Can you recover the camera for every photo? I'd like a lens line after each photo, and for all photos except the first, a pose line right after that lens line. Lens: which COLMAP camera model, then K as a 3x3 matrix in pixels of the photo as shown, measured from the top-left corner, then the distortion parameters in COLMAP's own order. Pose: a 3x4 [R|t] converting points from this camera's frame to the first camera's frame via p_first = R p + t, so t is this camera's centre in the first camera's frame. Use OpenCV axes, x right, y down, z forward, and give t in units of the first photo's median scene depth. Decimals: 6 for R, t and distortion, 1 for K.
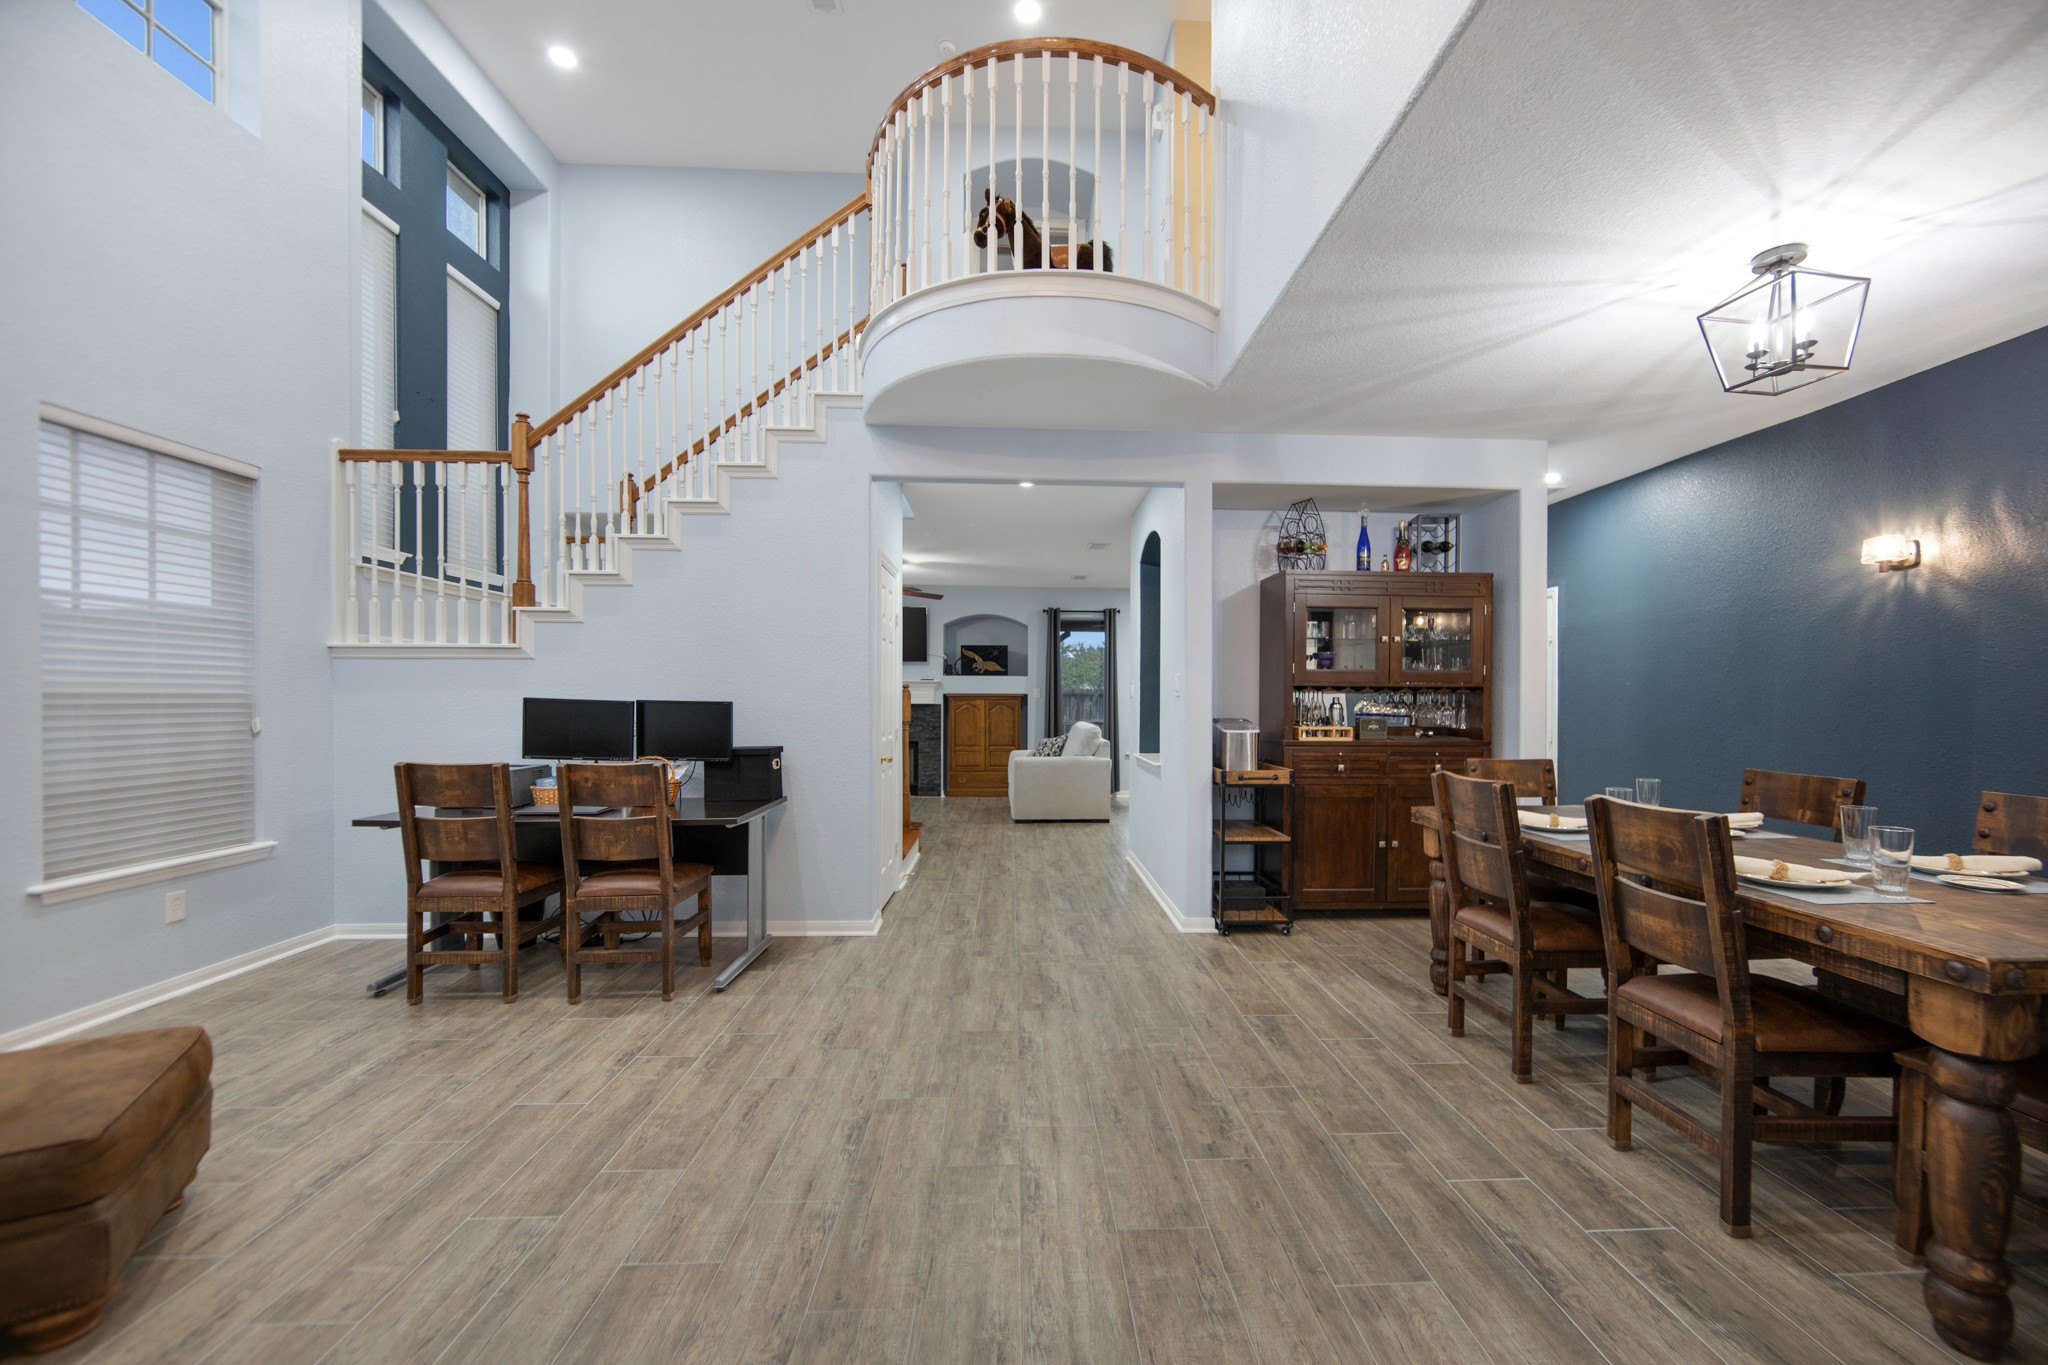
lens RADIAL K [[827.1, 0, 1043.2], [0, 827.1, 698.2], [0, 0, 1]] dist [-0.002838, -0.000138]
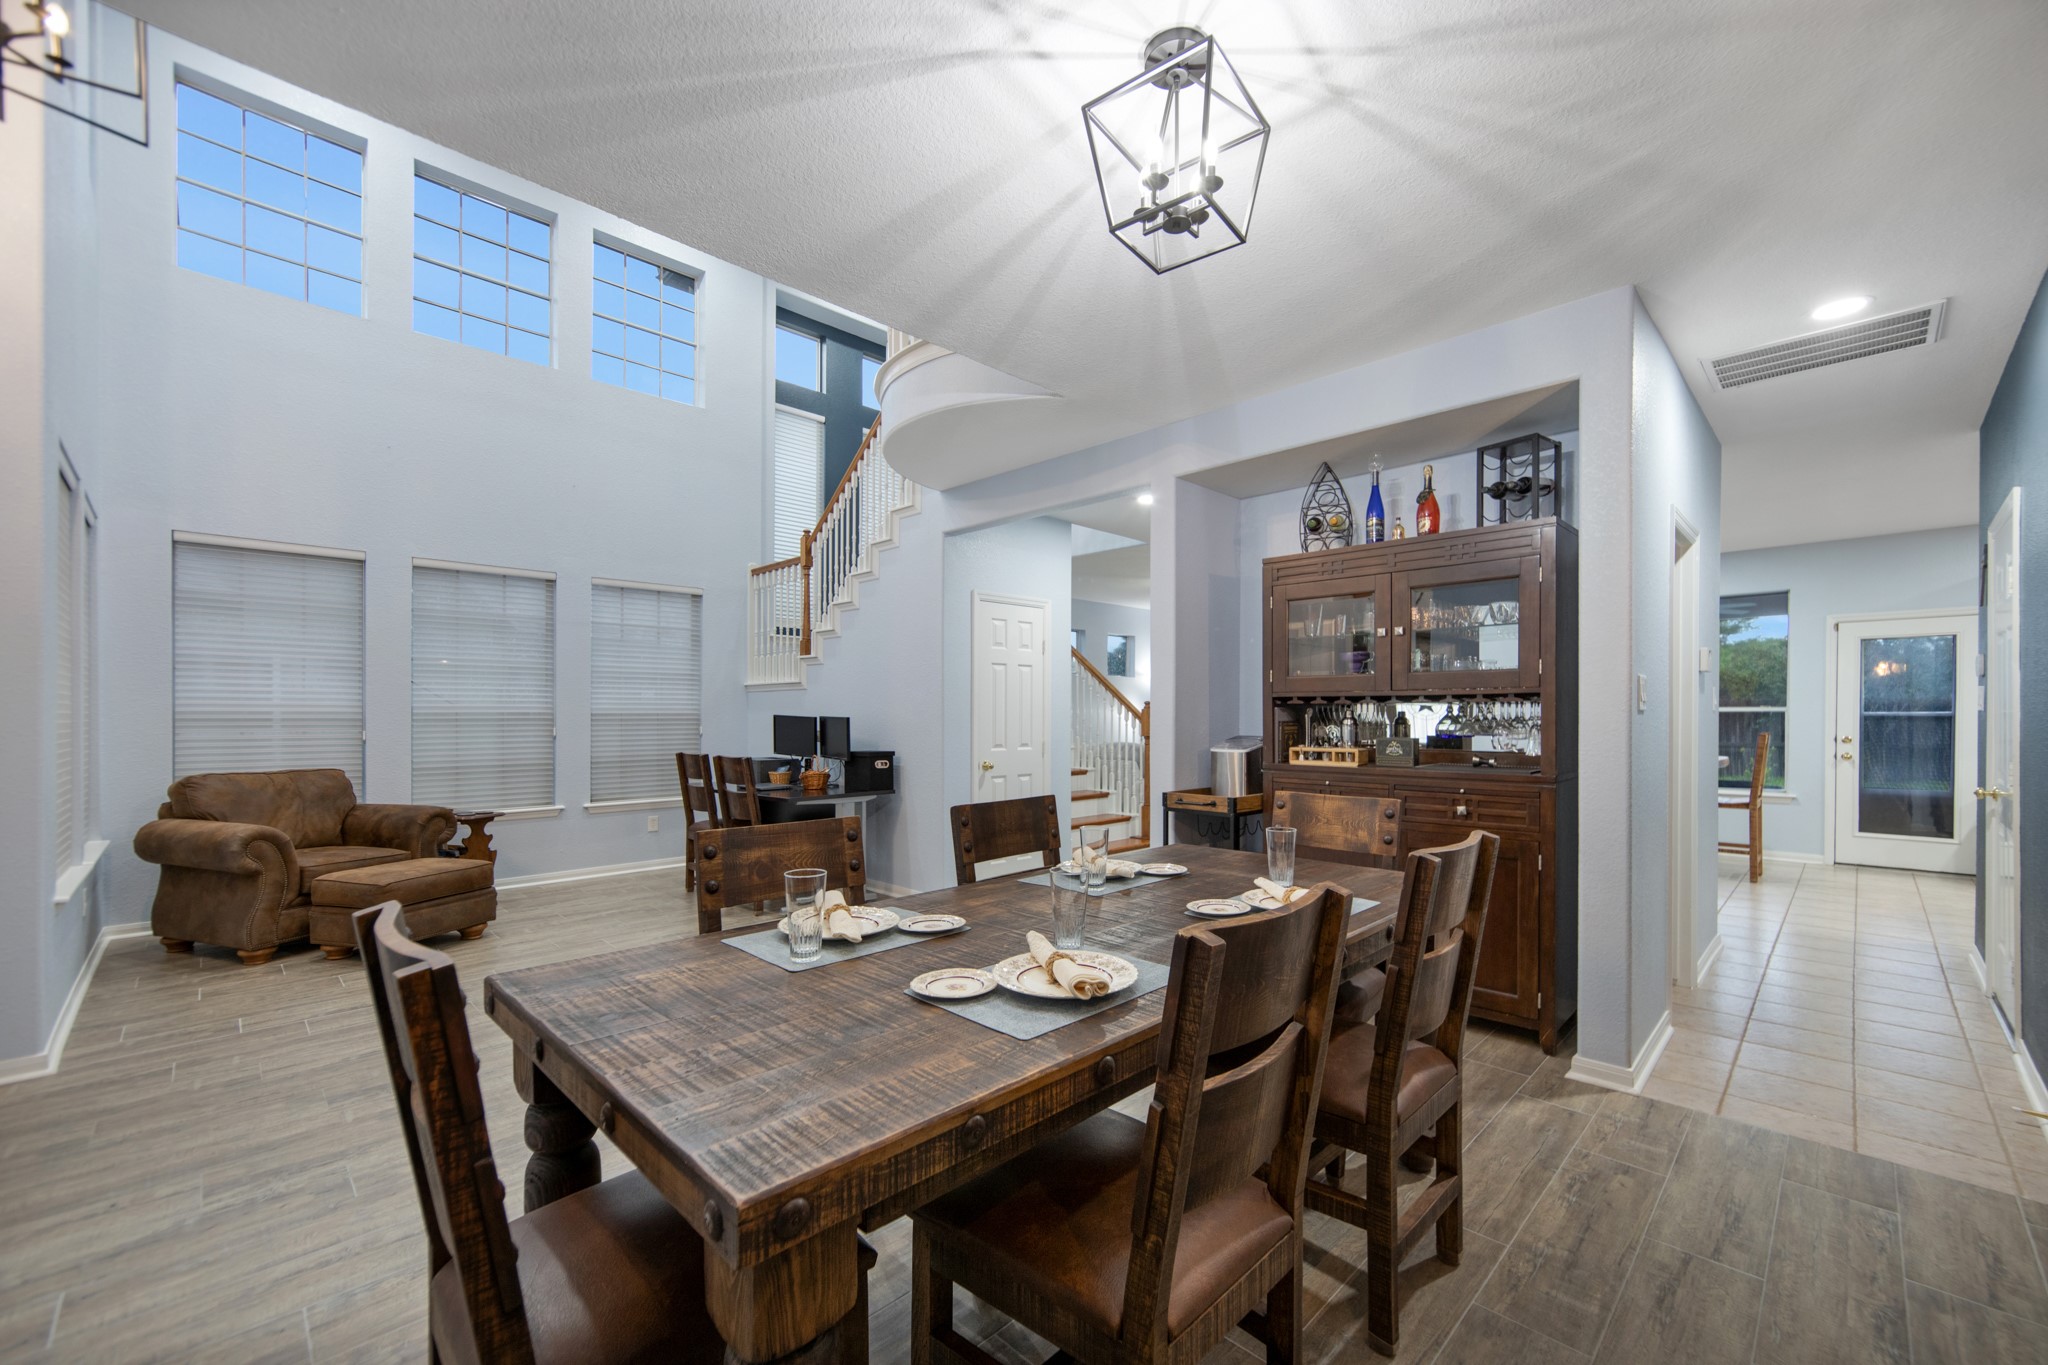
lens RADIAL K [[827.1, 0, 1035.4], [0, 827.1, 701.1], [0, 0, 1]] dist [-0.002838, -0.000138]
pose [[0.673207, -0.015546, -0.739291, 0.791177], [0.006316, 0.999863, -0.015274, 0.000109], [0.739427, 0.005613, 0.673213, 0.281304]]
